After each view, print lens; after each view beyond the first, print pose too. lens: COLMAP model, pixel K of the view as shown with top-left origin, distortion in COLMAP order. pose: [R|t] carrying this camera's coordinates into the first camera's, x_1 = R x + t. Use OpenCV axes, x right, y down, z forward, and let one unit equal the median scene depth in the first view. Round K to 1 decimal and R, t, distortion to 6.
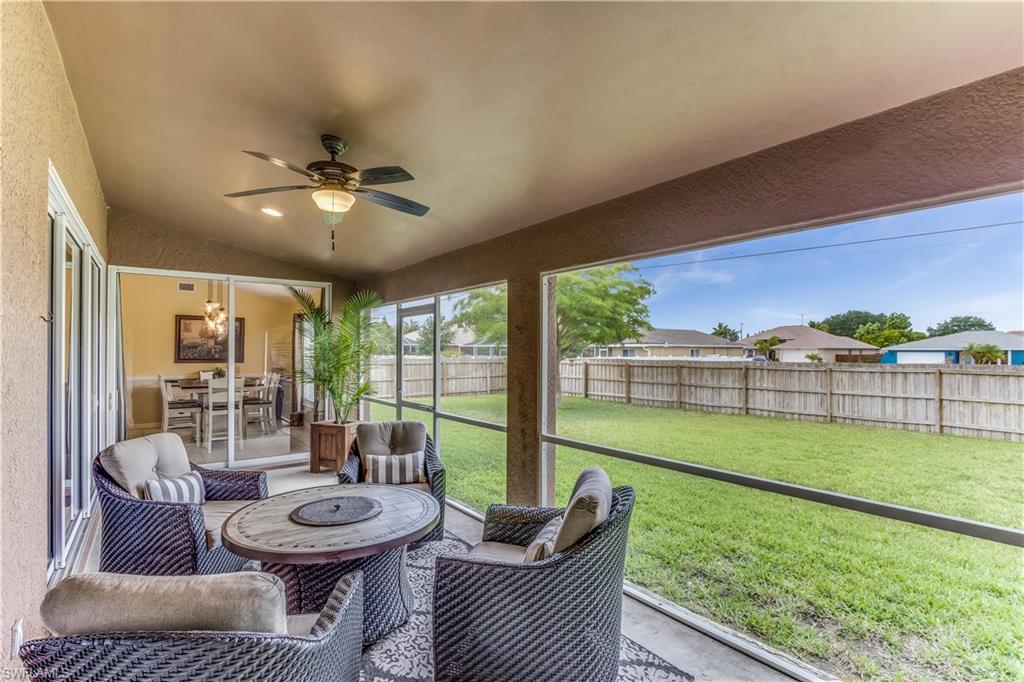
lens RADIAL K [[496.2, 0, 507.9], [0, 496.2, 345.6], [0, 0, 1]] dist [0.026981, 0.000331]
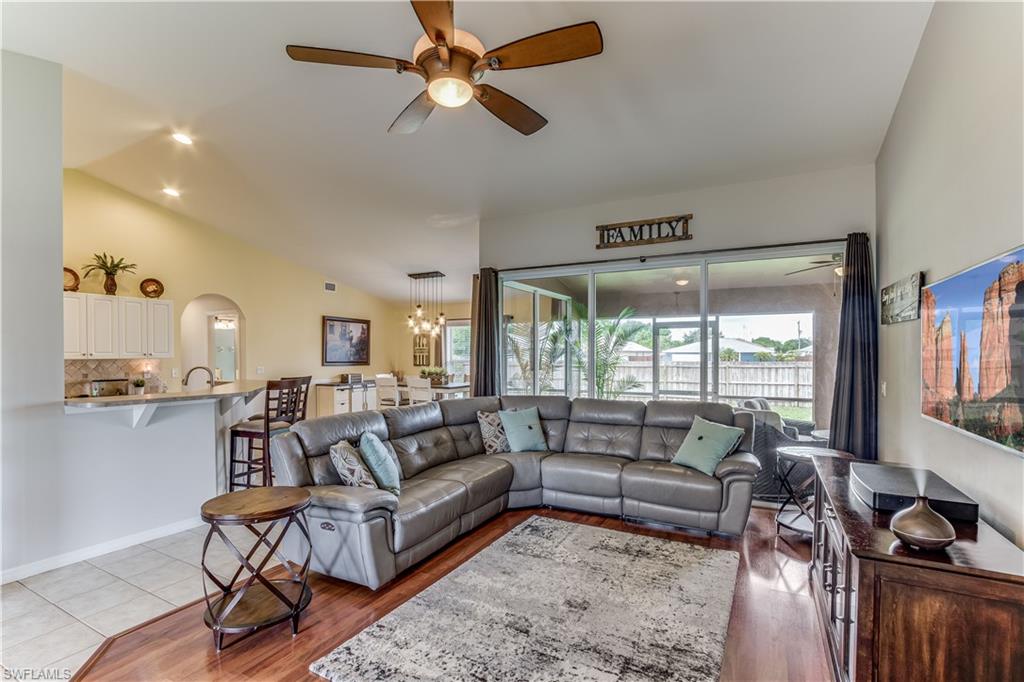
lens RADIAL K [[470.1, 0, 518.6], [0, 470.1, 350.9], [0, 0, 1]] dist [-0.021095, 0.000800]
pose [[0.911465, 0.005424, 0.411342, -0.665770], [-0.009290, 0.999929, 0.007400, -0.004224], [-0.411273, -0.010566, 0.911451, 0.030183]]
